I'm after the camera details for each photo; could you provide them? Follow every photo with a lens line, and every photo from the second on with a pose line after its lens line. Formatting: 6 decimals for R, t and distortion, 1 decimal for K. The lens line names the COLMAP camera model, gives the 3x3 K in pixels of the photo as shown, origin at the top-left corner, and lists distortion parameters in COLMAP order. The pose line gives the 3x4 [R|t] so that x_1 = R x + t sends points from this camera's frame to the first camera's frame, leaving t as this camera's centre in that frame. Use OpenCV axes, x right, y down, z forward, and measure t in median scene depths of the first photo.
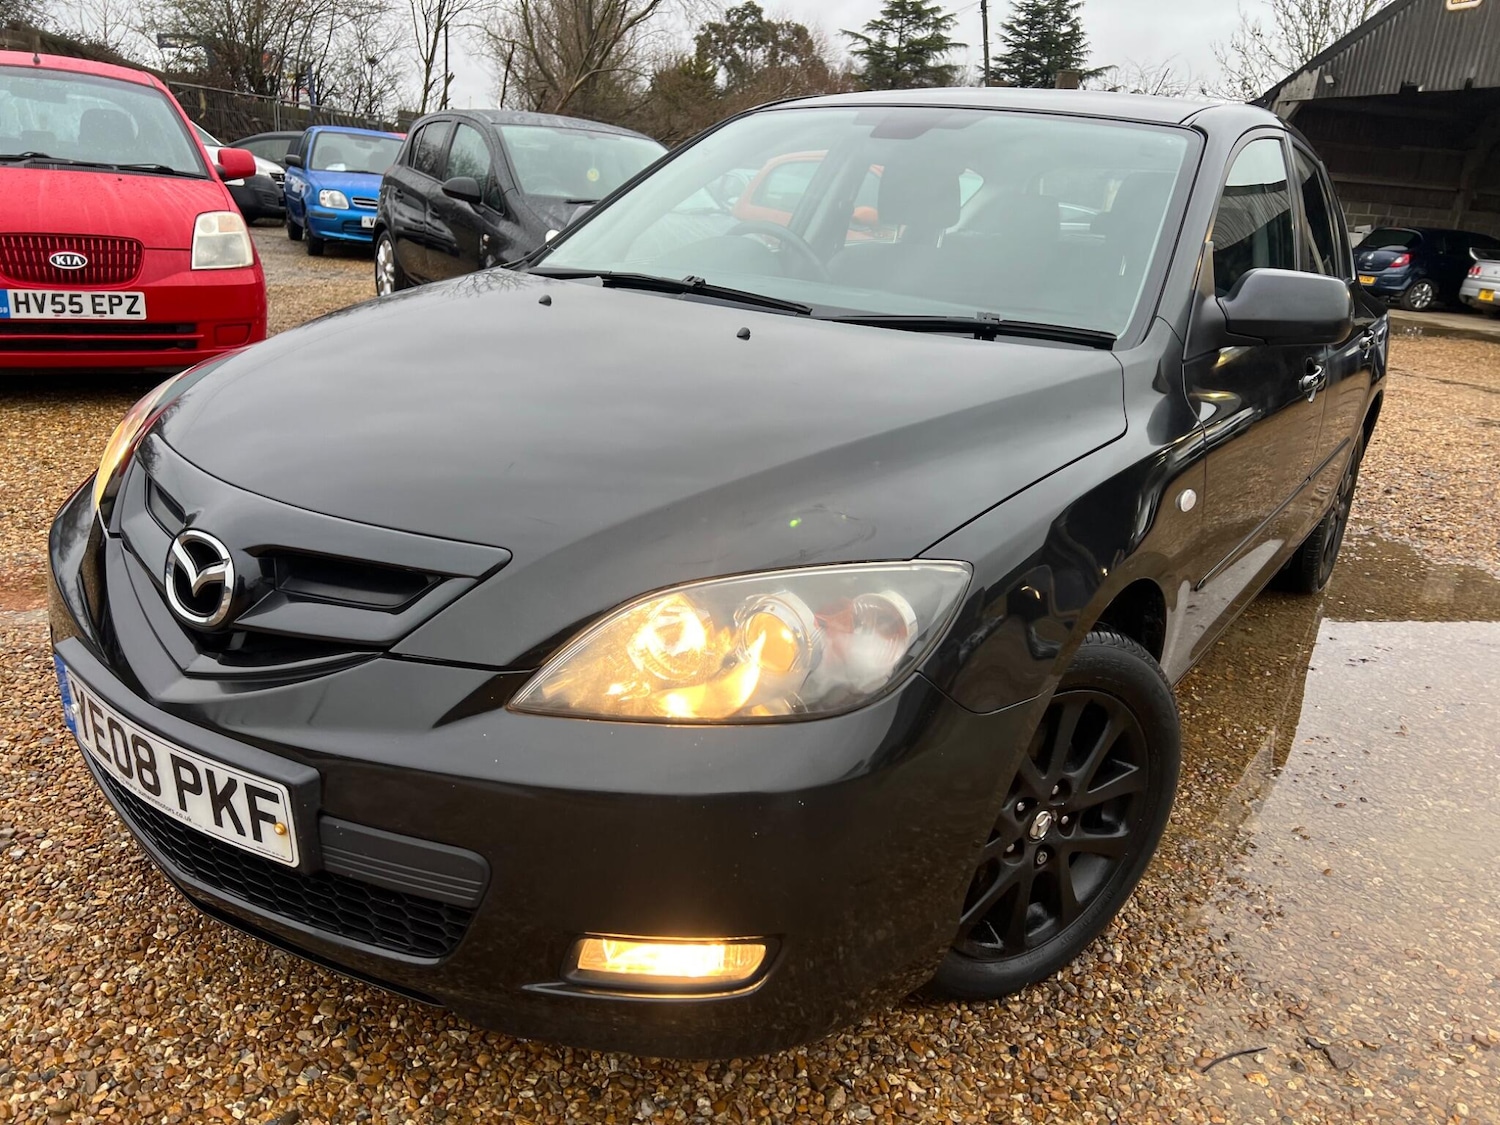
lens RADIAL K [[1141.4, 0, 727.2], [0, 1141.4, 569.4], [0, 0, 1]] dist [0.064993, -0.071212]
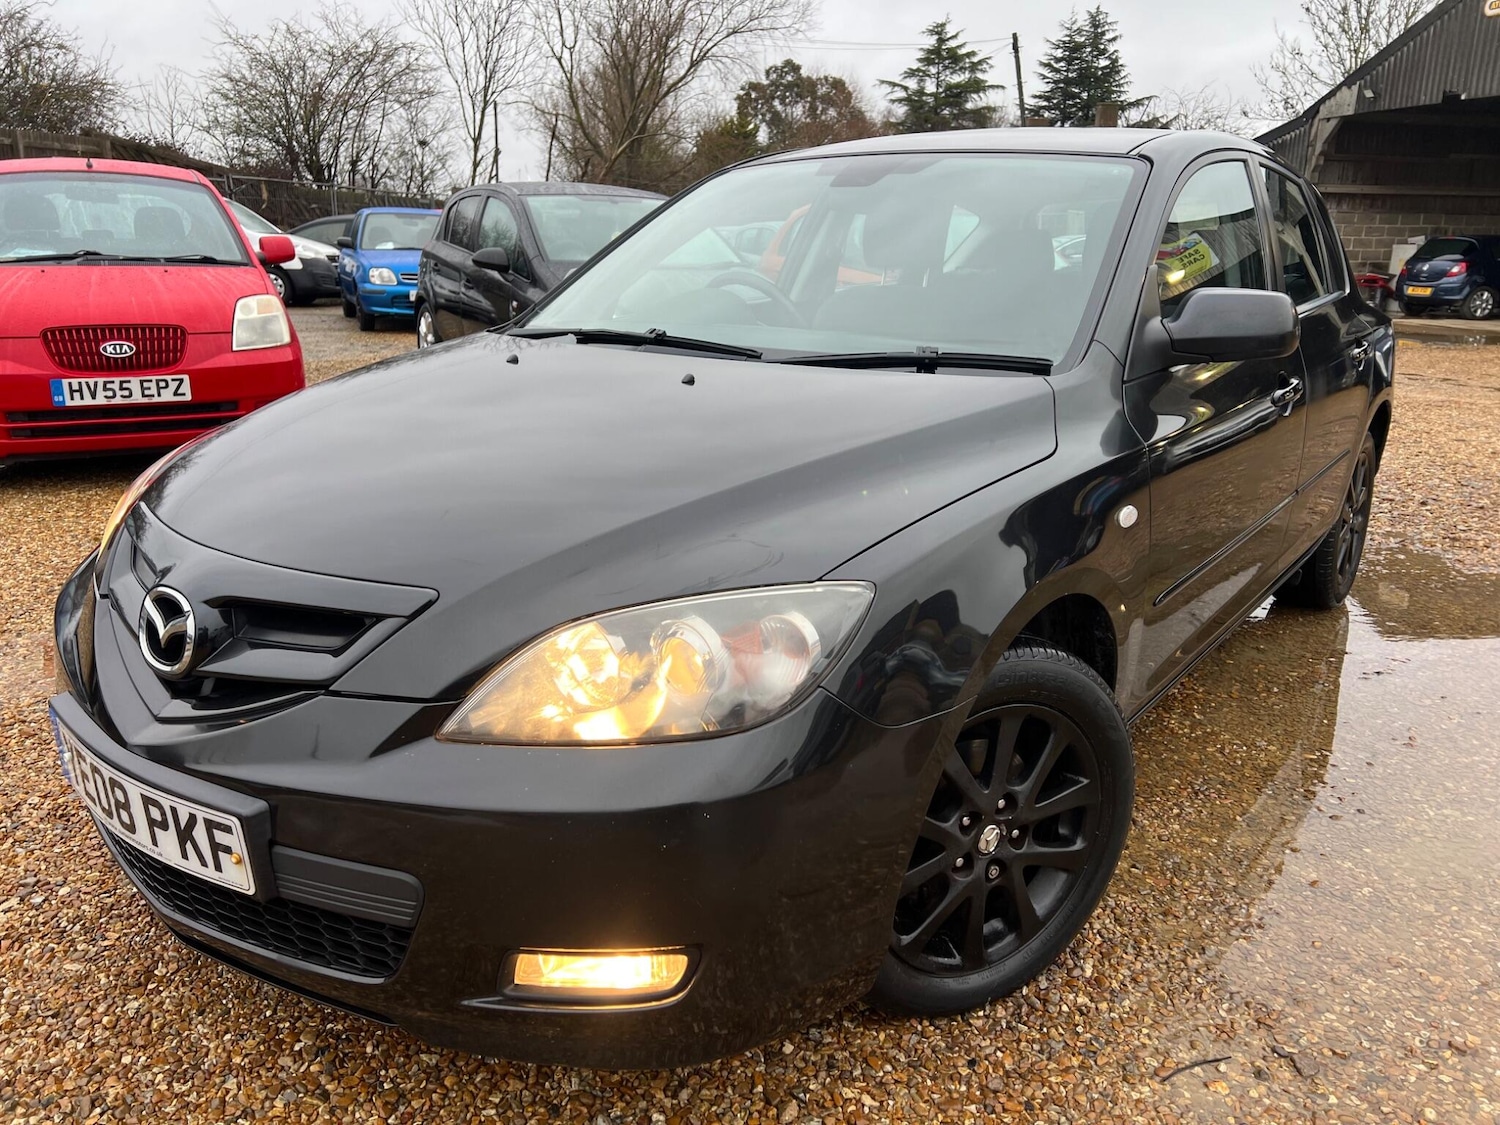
lens RADIAL K [[1144.5, 0, 727.7], [0, 1144.5, 568.2], [0, 0, 1]] dist [0.064569, -0.071464]
pose [[0.996995, -0.046894, -0.061654, 0.103344], [0.044124, 0.997987, -0.045552, 0.016477], [0.063666, 0.042695, 0.997058, -0.041267]]
